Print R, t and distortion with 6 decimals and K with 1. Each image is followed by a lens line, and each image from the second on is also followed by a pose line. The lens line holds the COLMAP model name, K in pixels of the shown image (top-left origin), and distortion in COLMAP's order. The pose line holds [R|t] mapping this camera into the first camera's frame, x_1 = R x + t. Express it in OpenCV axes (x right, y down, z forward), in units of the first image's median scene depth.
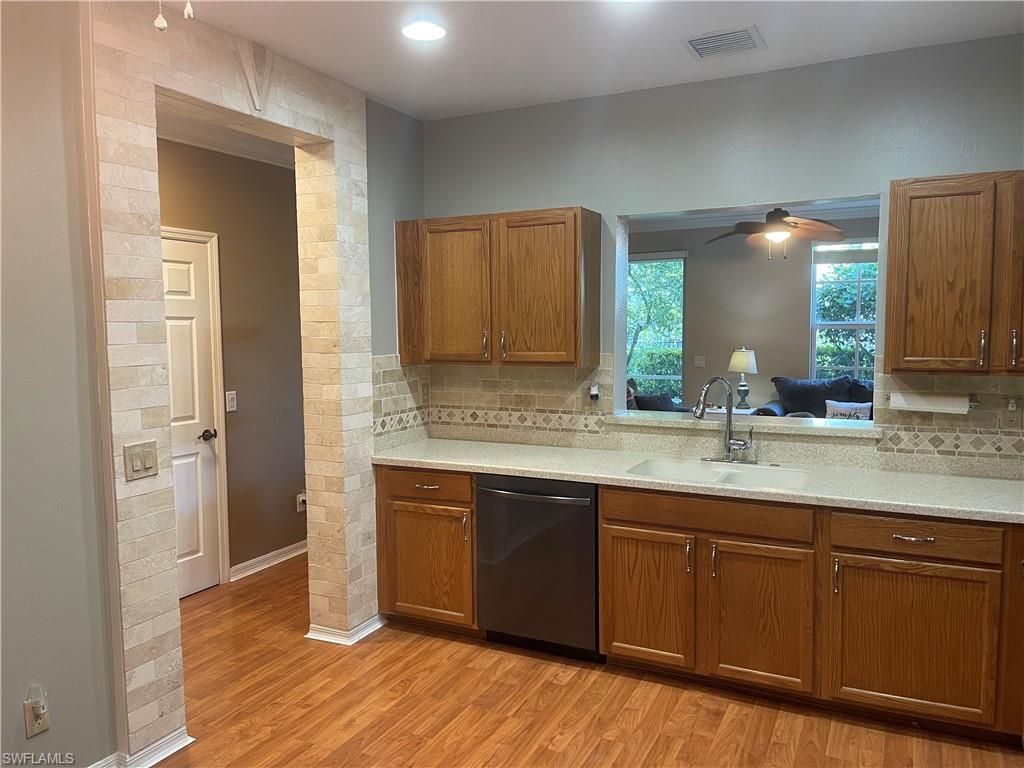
lens RADIAL K [[764.3, 0, 510.6], [0, 764.3, 382.6], [0, 0, 1]] dist [0.057468, -0.082199]
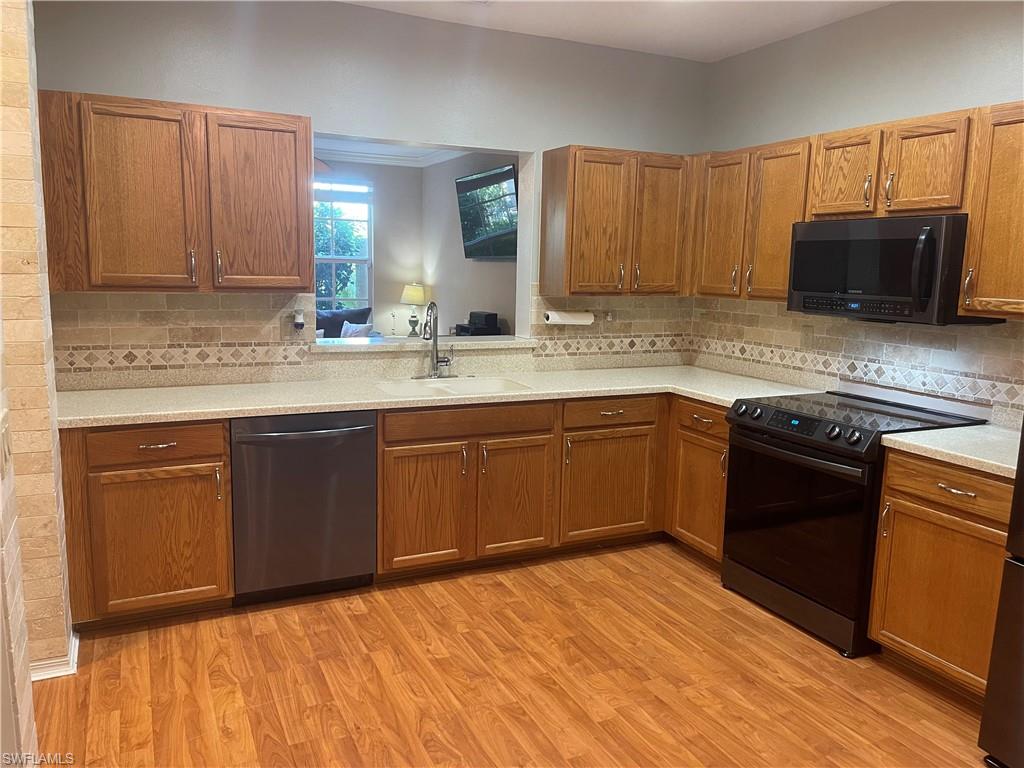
lens RADIAL K [[764.3, 0, 506.1], [0, 764.3, 383.1], [0, 0, 1]] dist [0.057468, -0.082199]
pose [[0.614605, -0.097233, 0.782819, -0.552619], [0.030860, 0.994578, 0.099307, 0.003727], [-0.788231, -0.036876, 0.614274, 0.248323]]
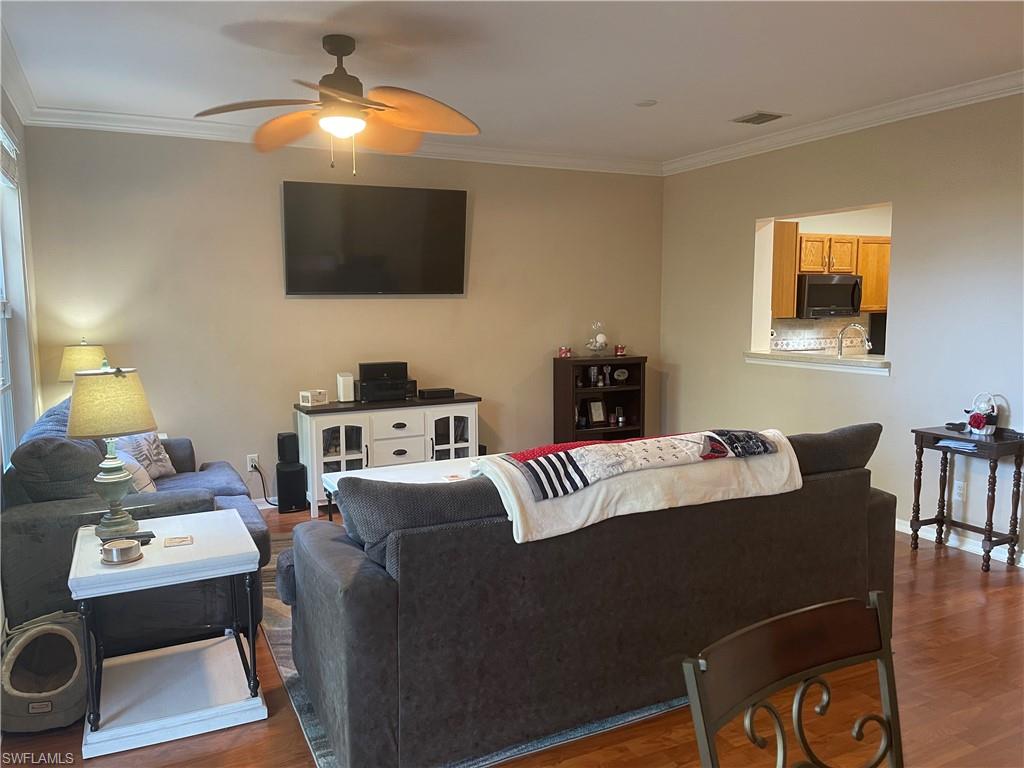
lens RADIAL K [[764.3, 0, 508.9], [0, 764.3, 390.0], [0, 0, 1]] dist [0.057468, -0.082199]
pose [[-0.802811, -0.049066, 0.594211, -0.097671], [0.062492, 0.984194, 0.165699, -0.186992], [-0.592950, 0.170158, -0.787056, 2.807733]]
